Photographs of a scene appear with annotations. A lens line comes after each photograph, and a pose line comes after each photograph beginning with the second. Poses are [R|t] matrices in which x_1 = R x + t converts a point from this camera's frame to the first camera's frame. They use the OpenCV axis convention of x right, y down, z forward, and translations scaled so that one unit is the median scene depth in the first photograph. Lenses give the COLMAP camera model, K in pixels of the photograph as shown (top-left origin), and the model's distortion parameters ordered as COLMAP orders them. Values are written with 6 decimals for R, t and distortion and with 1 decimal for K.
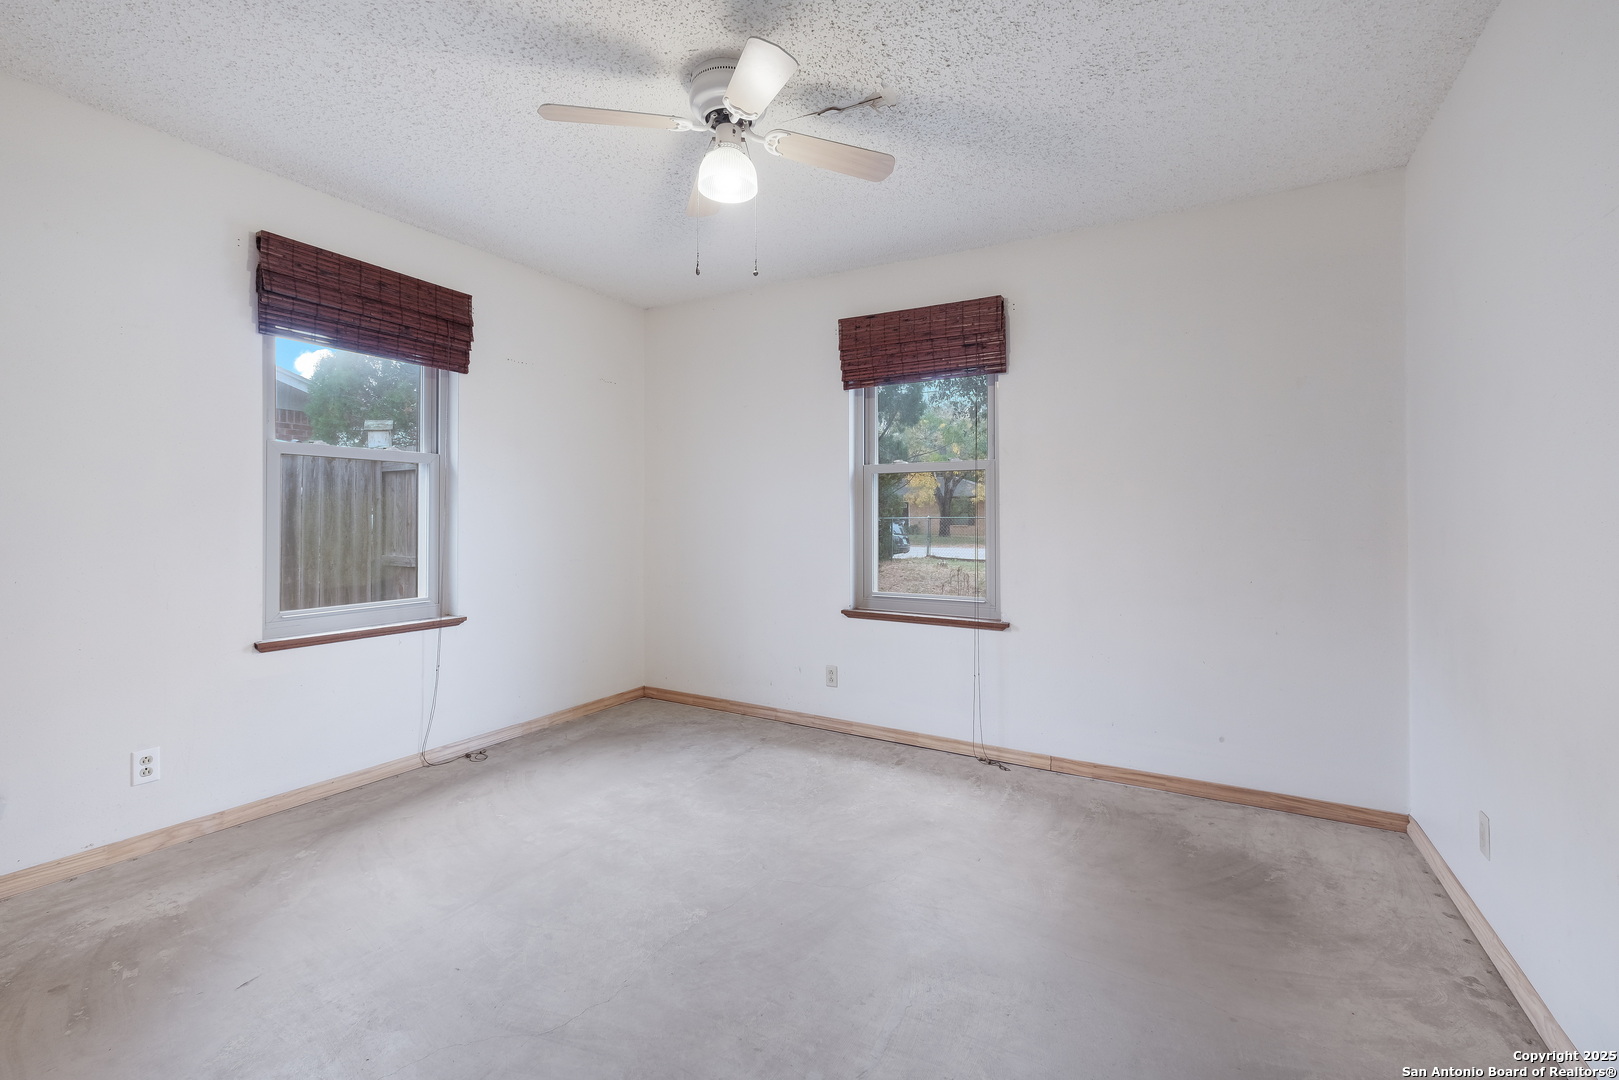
lens RADIAL K [[686.9, 0, 807.5], [0, 686.9, 517.2], [0, 0, 1]] dist [0.000161, -0.000485]
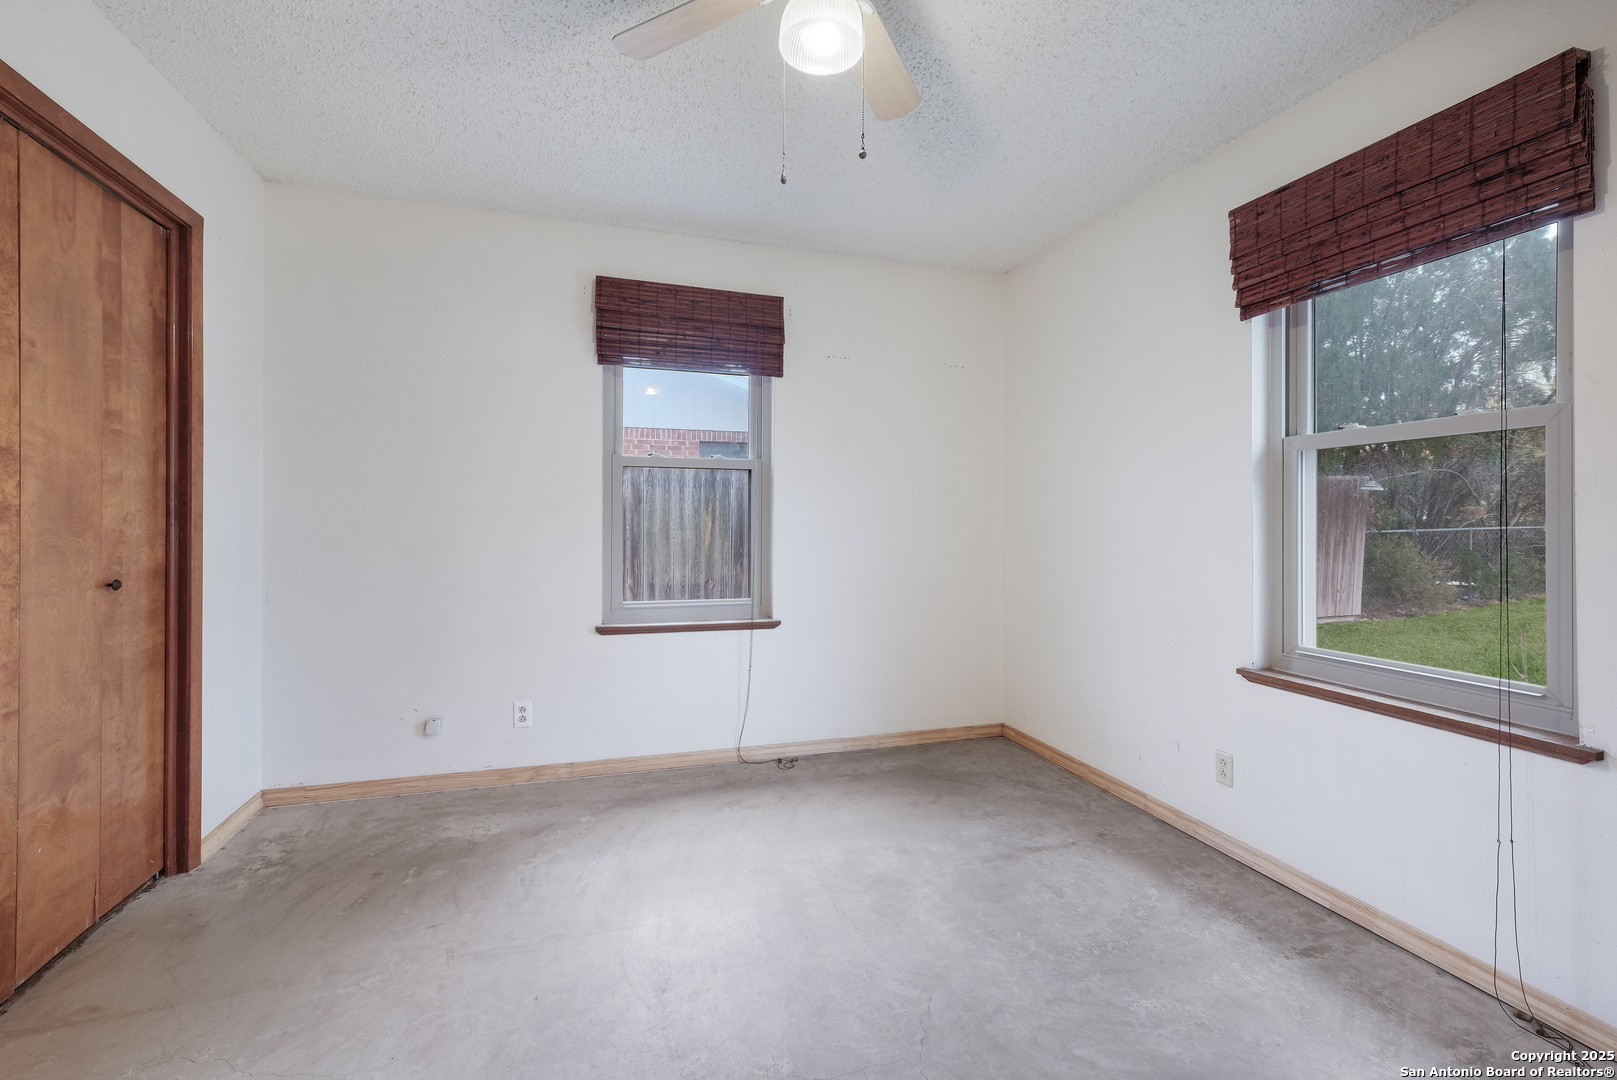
lens RADIAL K [[691.6, 0, 807.2], [0, 691.6, 522.6], [0, 0, 1]] dist [0.001677, -0.000527]
pose [[0.735102, 0.002152, -0.677953, 0.217349], [-0.003479, 0.999994, -0.000598, 0.002792], [0.677947, 0.002799, 0.735105, 0.296680]]
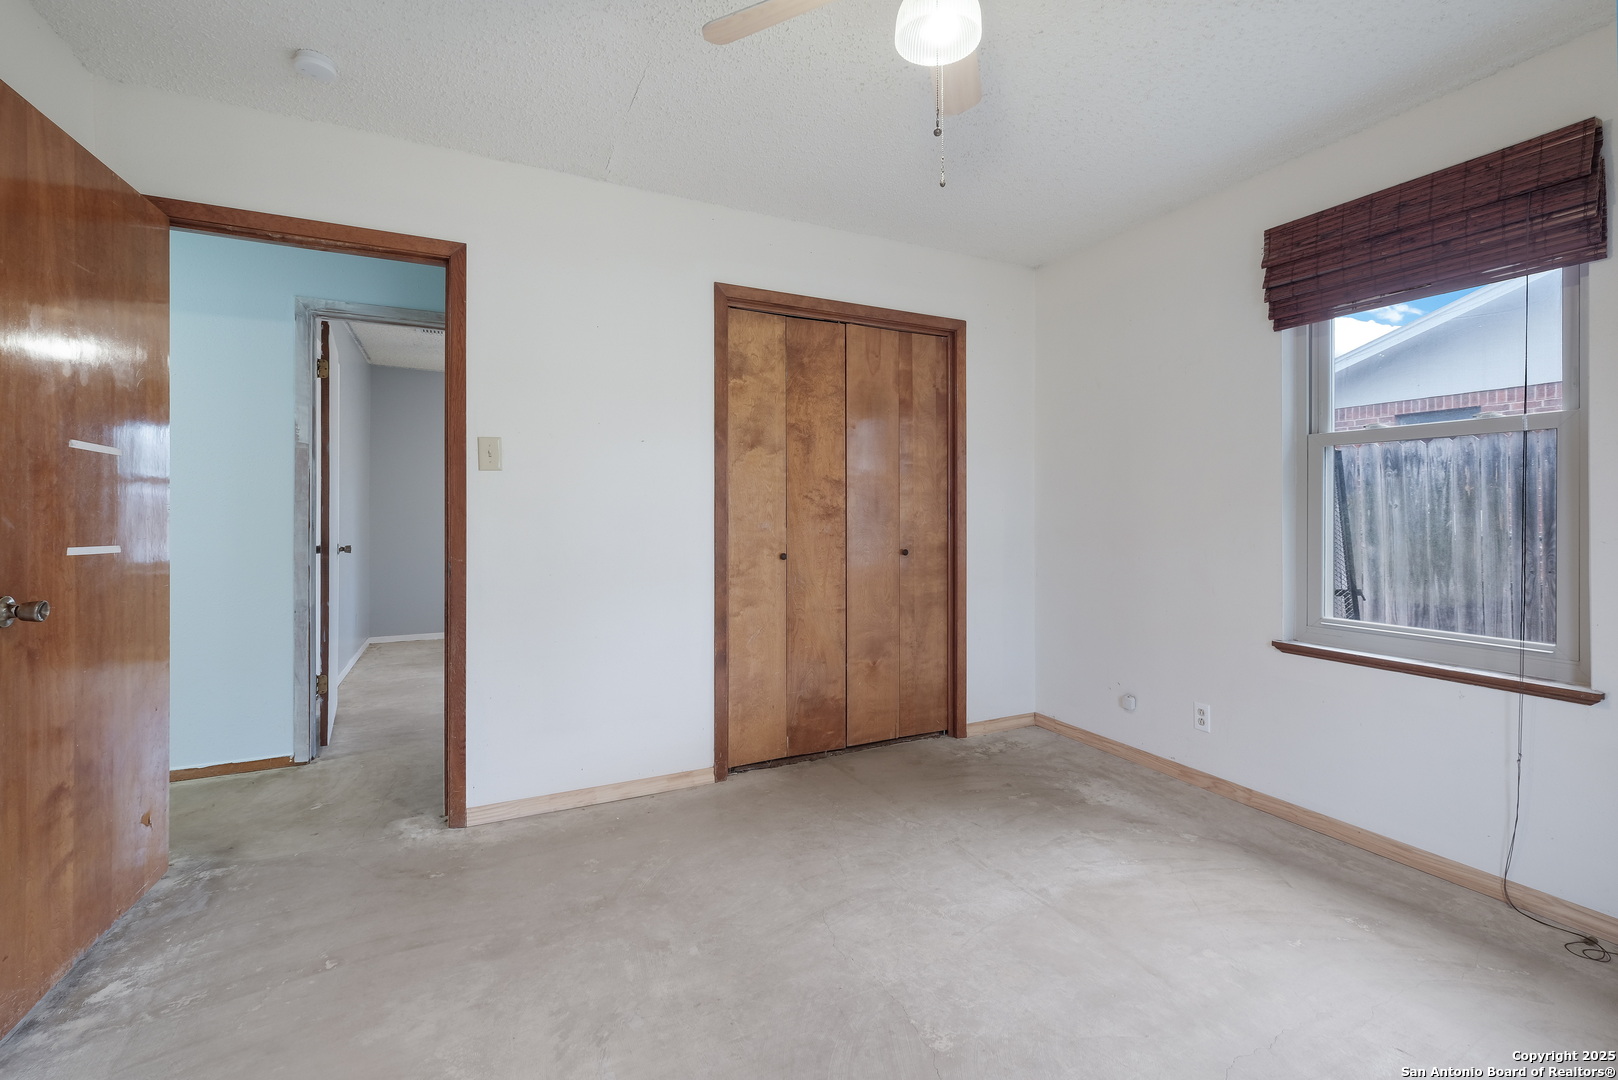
lens RADIAL K [[697.8, 0, 809.9], [0, 697.8, 517.1], [0, 0, 1]] dist [-0.003087, -0.000441]
pose [[-0.556091, -0.002033, -0.831119, 0.338702], [-0.005213, 0.999986, 0.001042, 0.004381], [0.831105, 0.004912, -0.556094, 0.801943]]
